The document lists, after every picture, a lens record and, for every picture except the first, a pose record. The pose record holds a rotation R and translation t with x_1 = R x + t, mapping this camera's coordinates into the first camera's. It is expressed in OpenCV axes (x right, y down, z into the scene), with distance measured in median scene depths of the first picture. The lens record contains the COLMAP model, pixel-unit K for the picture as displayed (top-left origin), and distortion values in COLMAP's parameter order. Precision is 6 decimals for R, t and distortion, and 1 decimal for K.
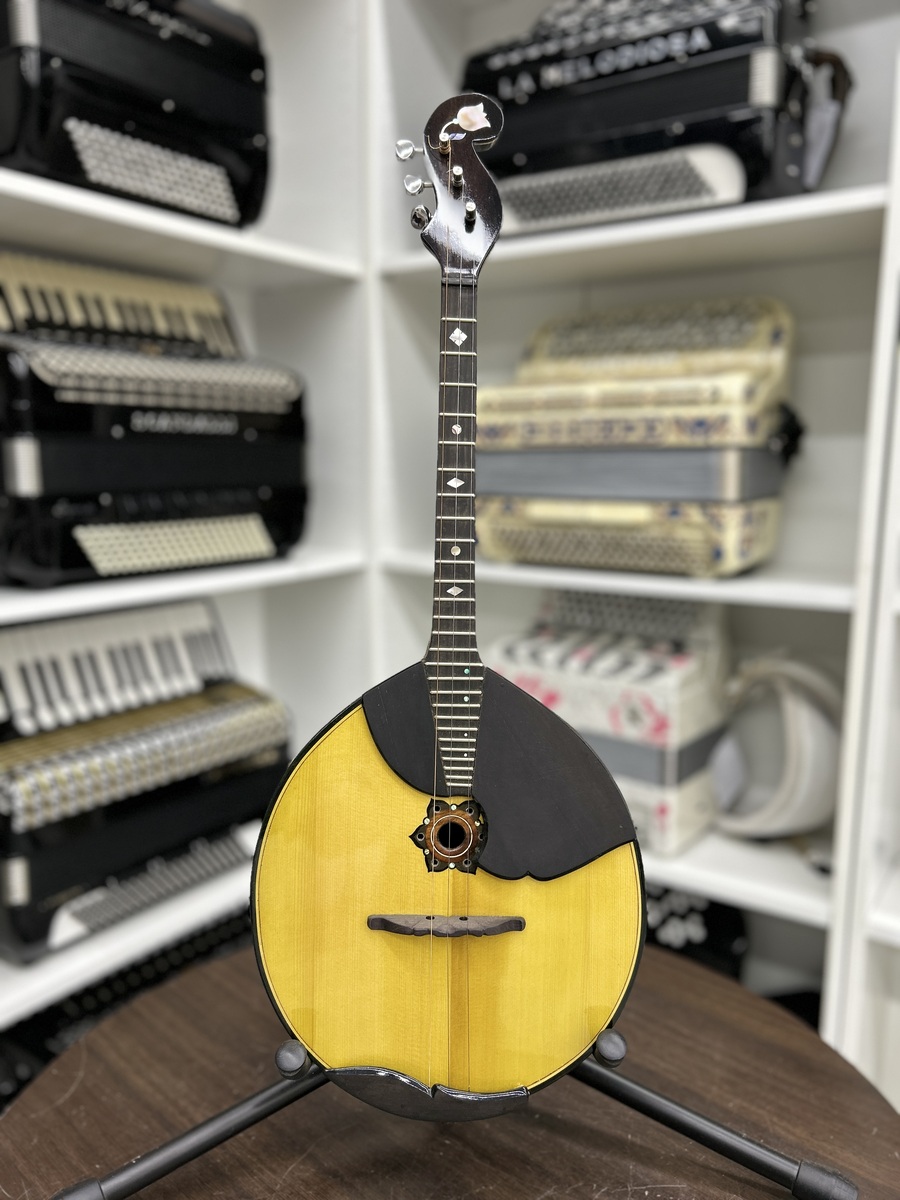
lens RADIAL K [[909.2, 0, 448.7], [0, 909.2, 604.8], [0, 0, 1]] dist [0.029434, -0.039394]
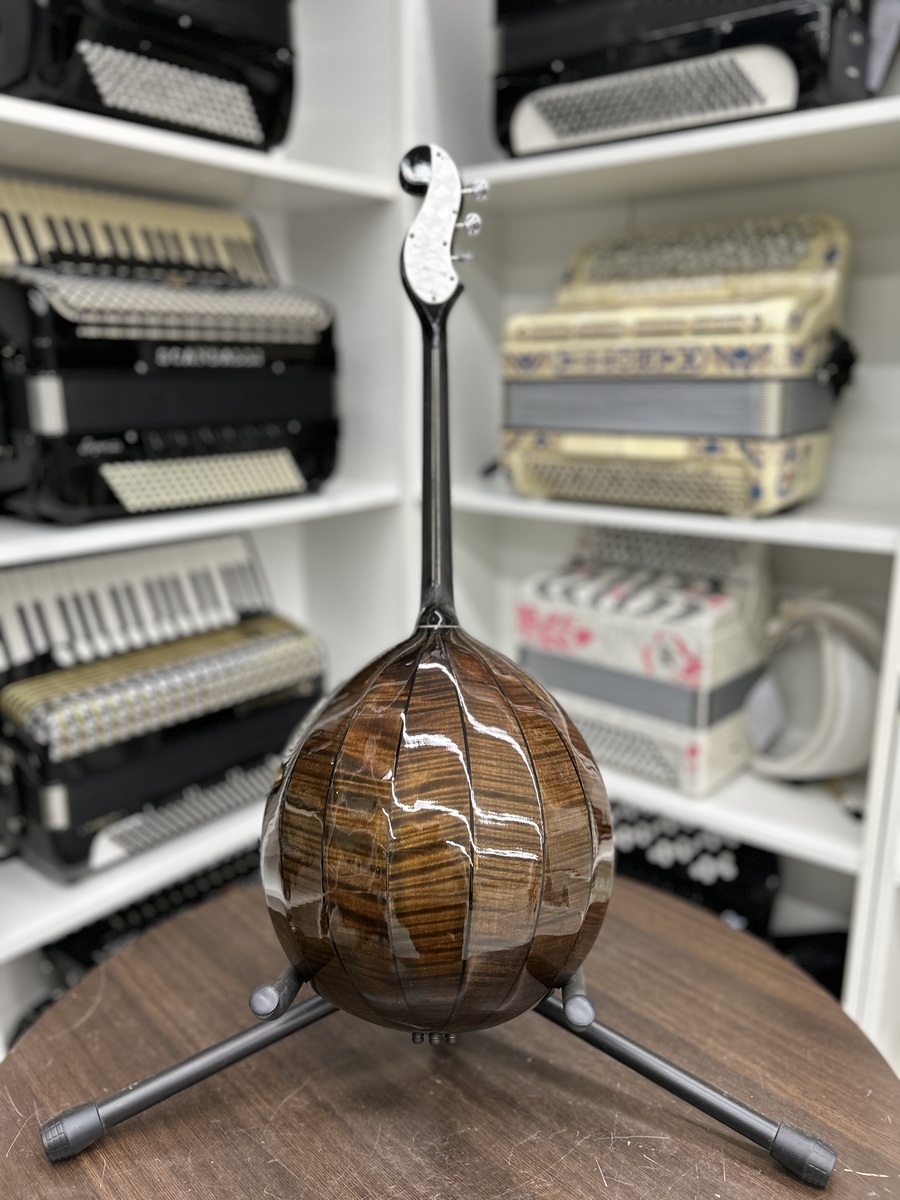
lens RADIAL K [[908.2, 0, 446.8], [0, 908.2, 601.6], [0, 0, 1]] dist [0.028307, -0.037509]
pose [[0.997291, 0.011256, -0.072696, 0.042142], [-0.005088, 0.996412, 0.084480, -0.020092], [0.073386, -0.083881, 0.993770, 0.015030]]
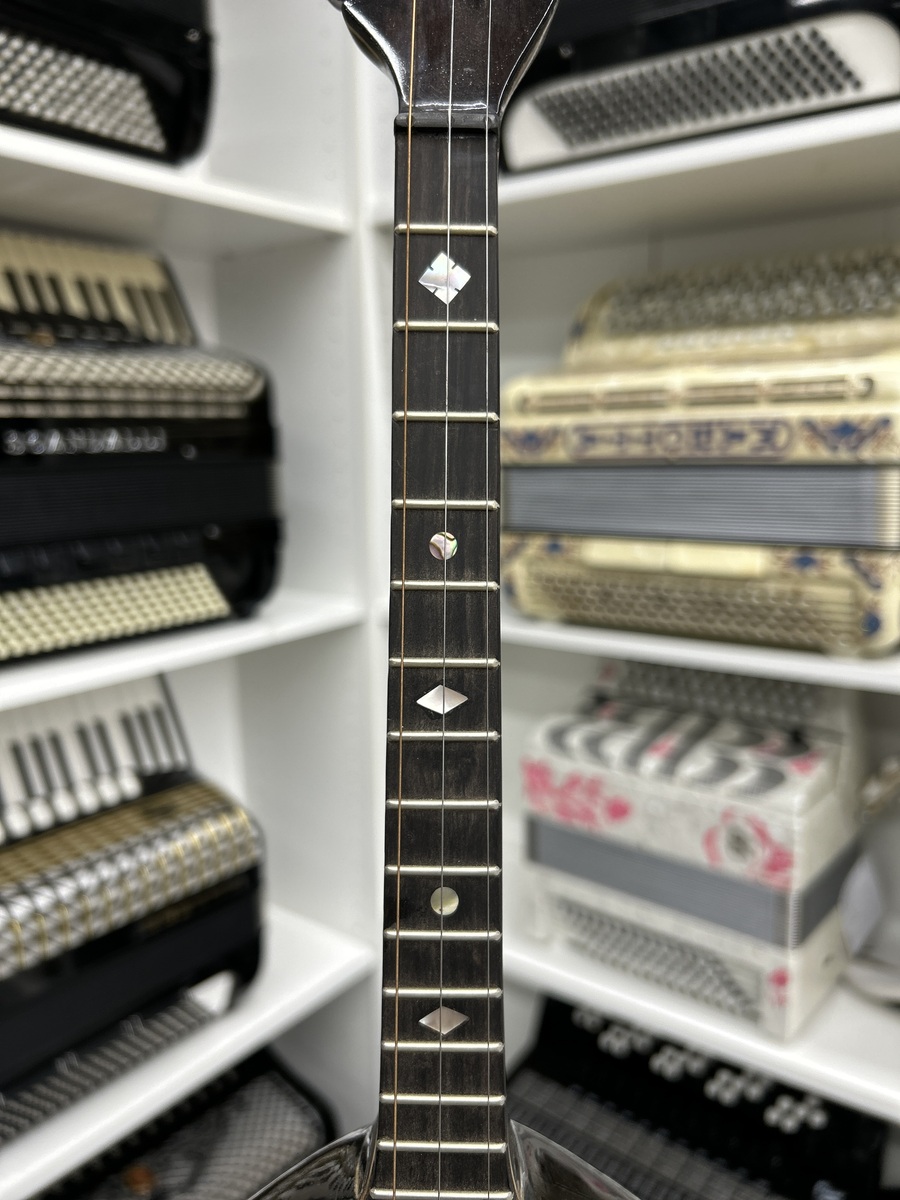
lens RADIAL K [[941.8, 0, 448.9], [0, 941.8, 604.1], [0, 0, 1]] dist [-0.007468, -0.008884]
pose [[0.999204, -0.012498, -0.037890, 0.011249], [0.012922, 0.999856, 0.010963, -0.081040], [0.037748, -0.011444, 0.999222, 0.298920]]
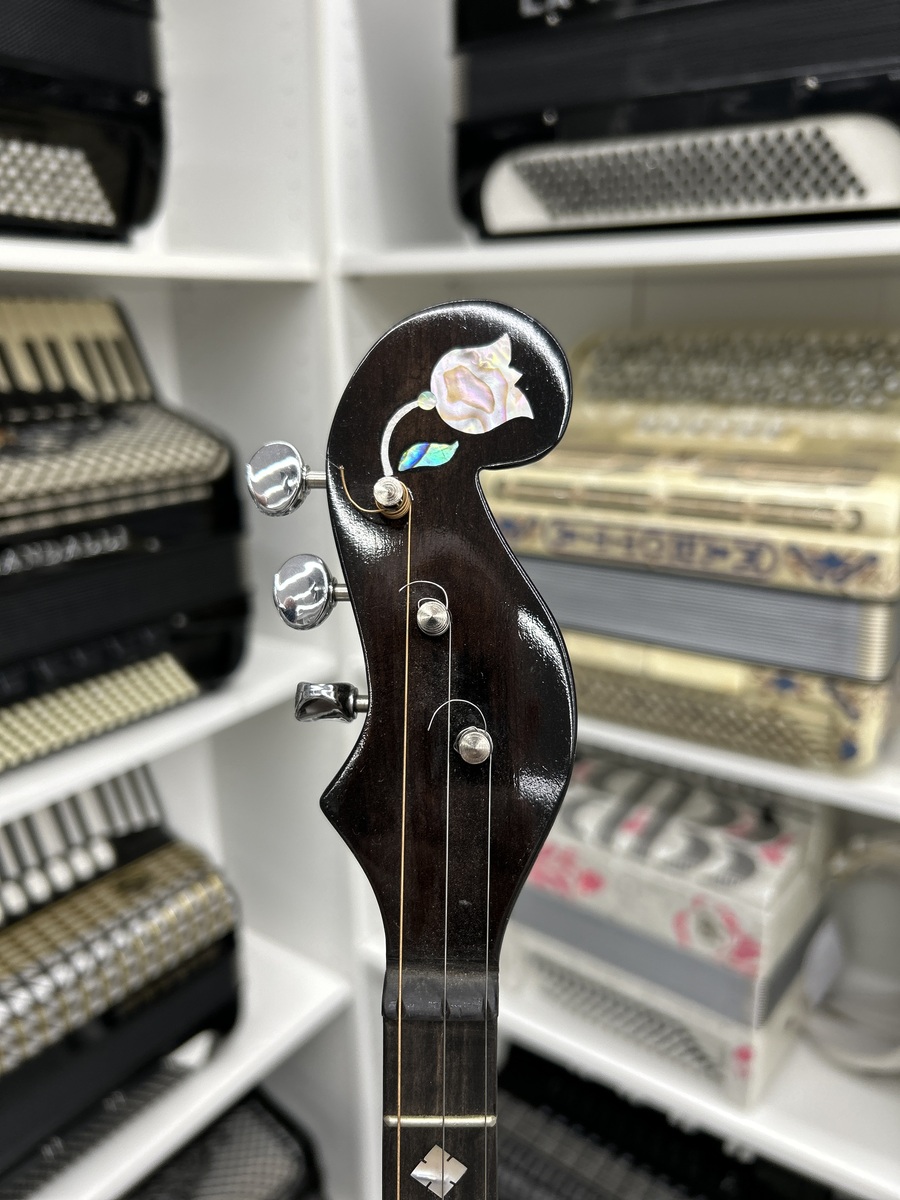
lens RADIAL K [[940.2, 0, 451.0], [0, 940.2, 602.5], [0, 0, 1]] dist [-0.006439, -0.013344]
pose [[0.999926, -0.010861, -0.005433, 0.008630], [0.011425, 0.993009, 0.117487, -0.245832], [0.004119, -0.117541, 0.993060, 0.327581]]
